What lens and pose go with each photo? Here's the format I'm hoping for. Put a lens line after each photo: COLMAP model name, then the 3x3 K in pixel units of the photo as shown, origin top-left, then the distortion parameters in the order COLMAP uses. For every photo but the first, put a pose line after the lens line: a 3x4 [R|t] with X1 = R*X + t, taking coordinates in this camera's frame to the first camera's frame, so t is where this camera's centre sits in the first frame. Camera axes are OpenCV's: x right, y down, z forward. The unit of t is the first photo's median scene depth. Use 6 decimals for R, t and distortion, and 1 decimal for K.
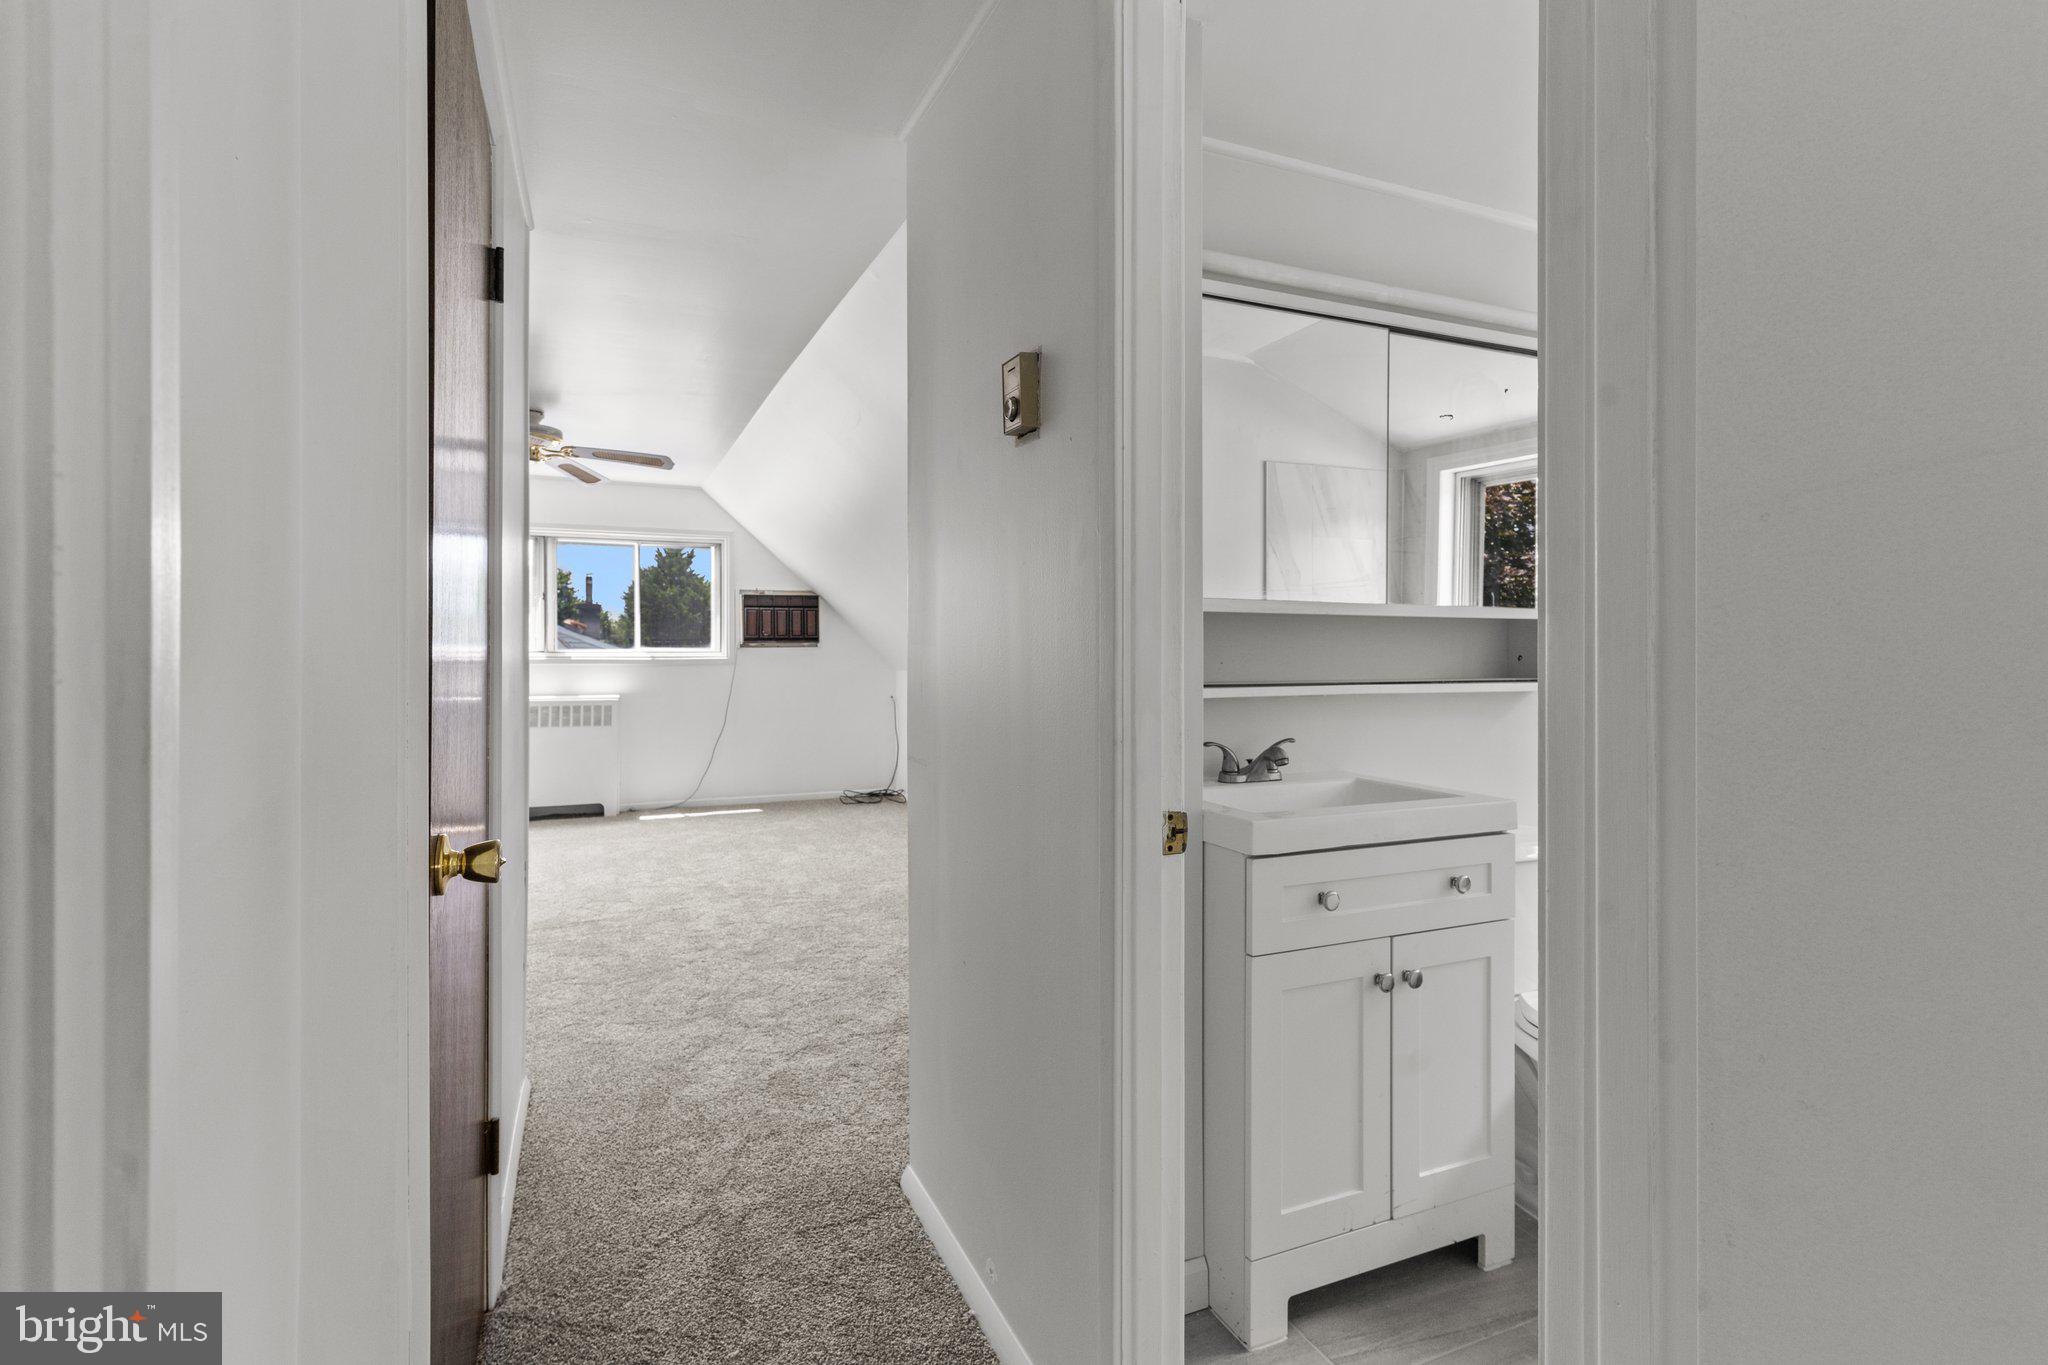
lens RADIAL K [[981.5, 0, 1026.4], [0, 981.5, 656.5], [0, 0, 1]] dist [-0.000739, 0.000678]
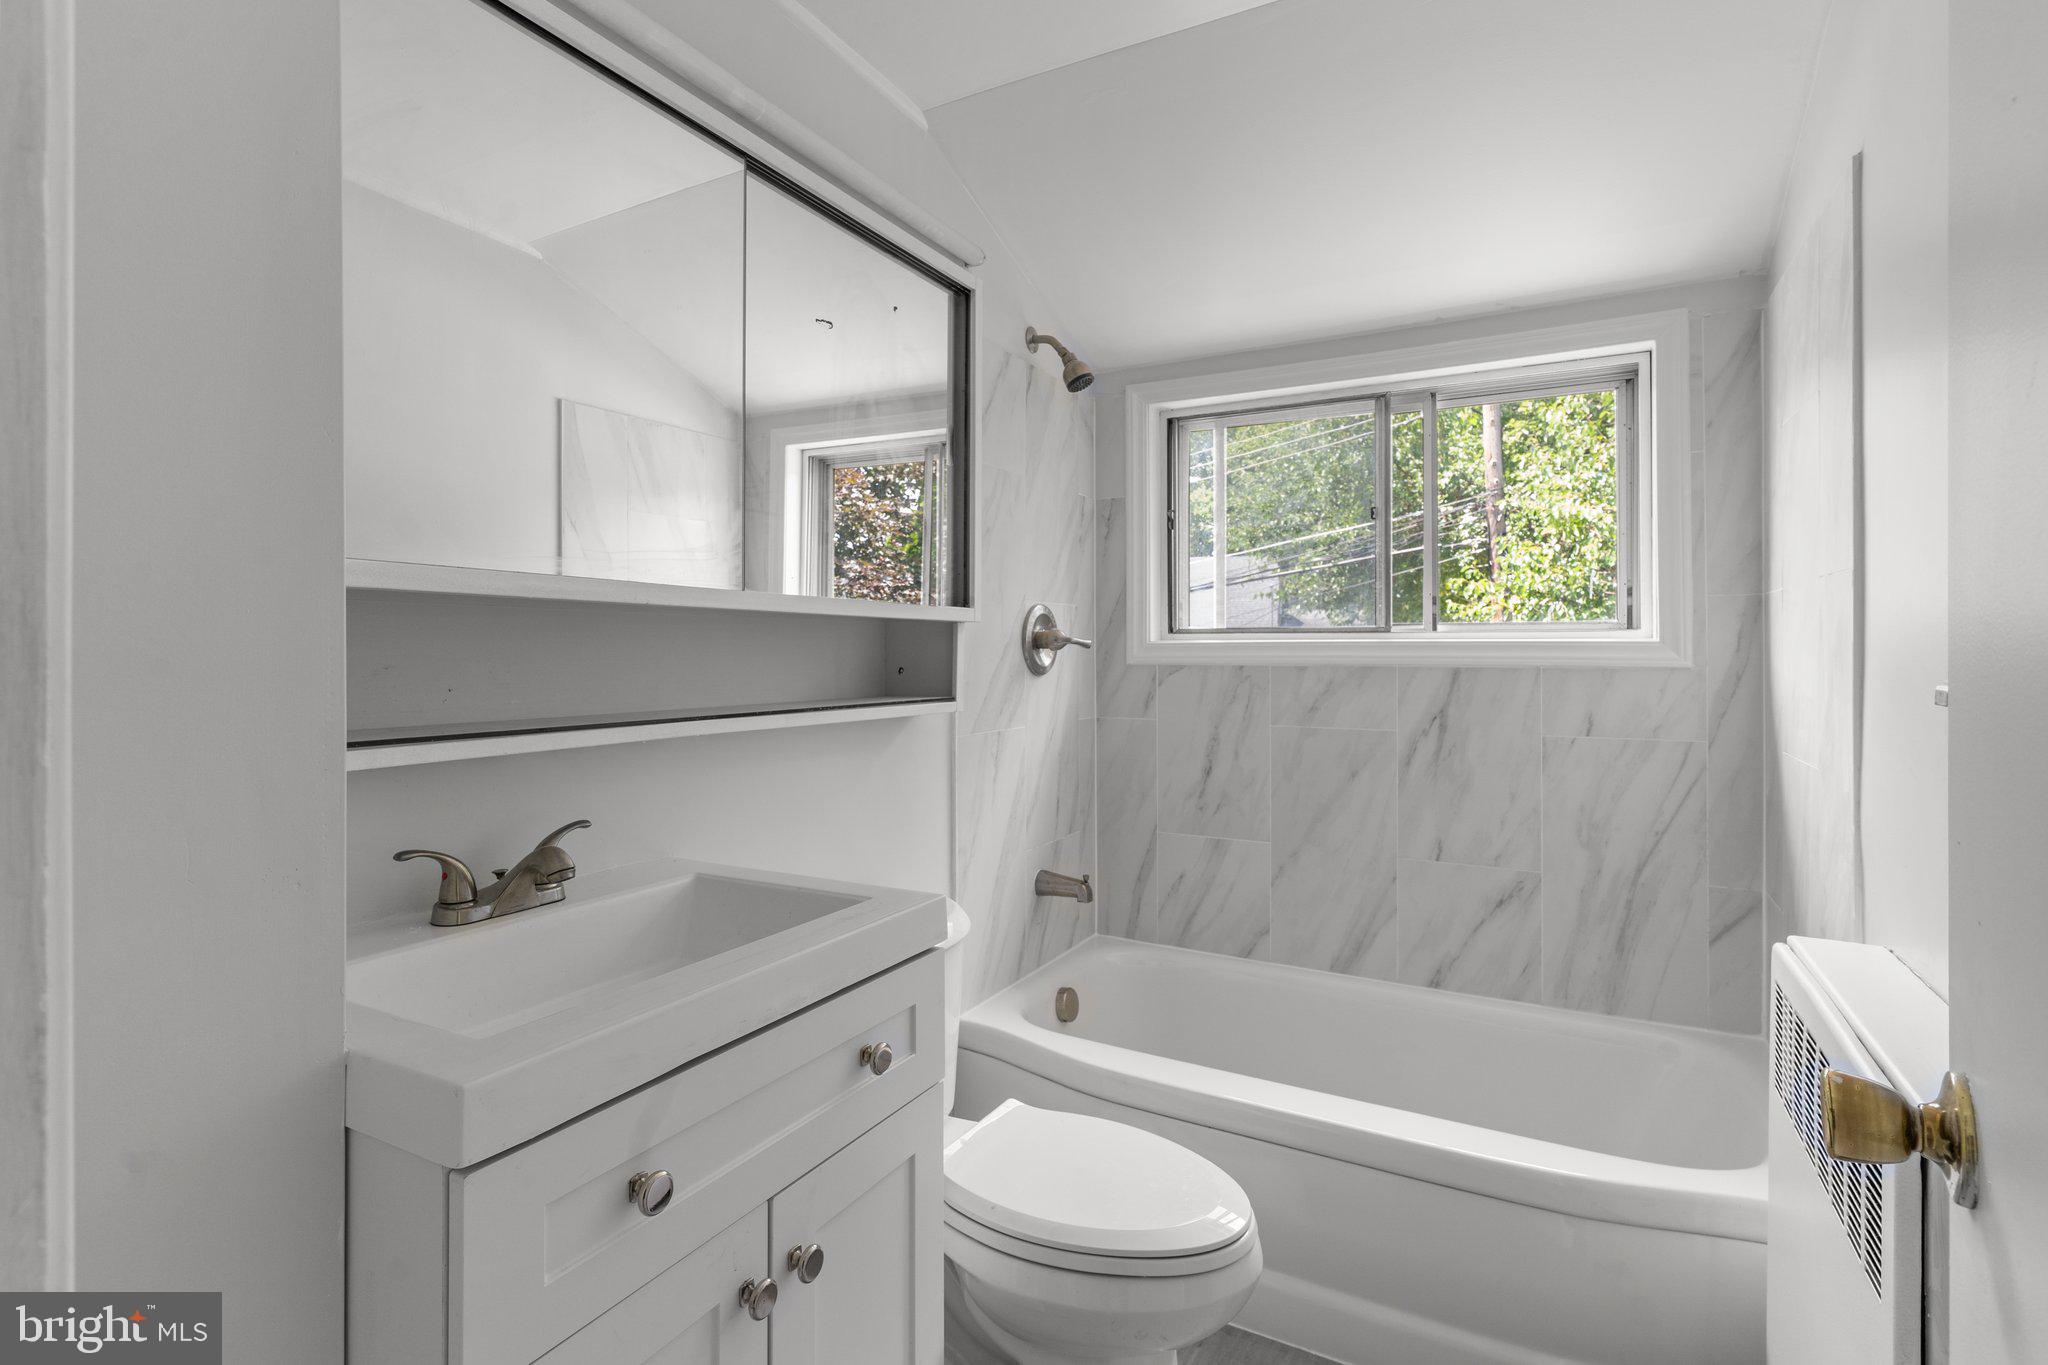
lens RADIAL K [[981.5, 0, 1026.4], [0, 981.5, 656.5], [0, 0, 1]] dist [-0.000739, 0.000678]
pose [[0.787919, -0.002830, 0.615773, 0.150221], [0.005330, 0.999983, -0.002225, -0.012634], [-0.615756, 0.005035, 0.787921, 0.480153]]
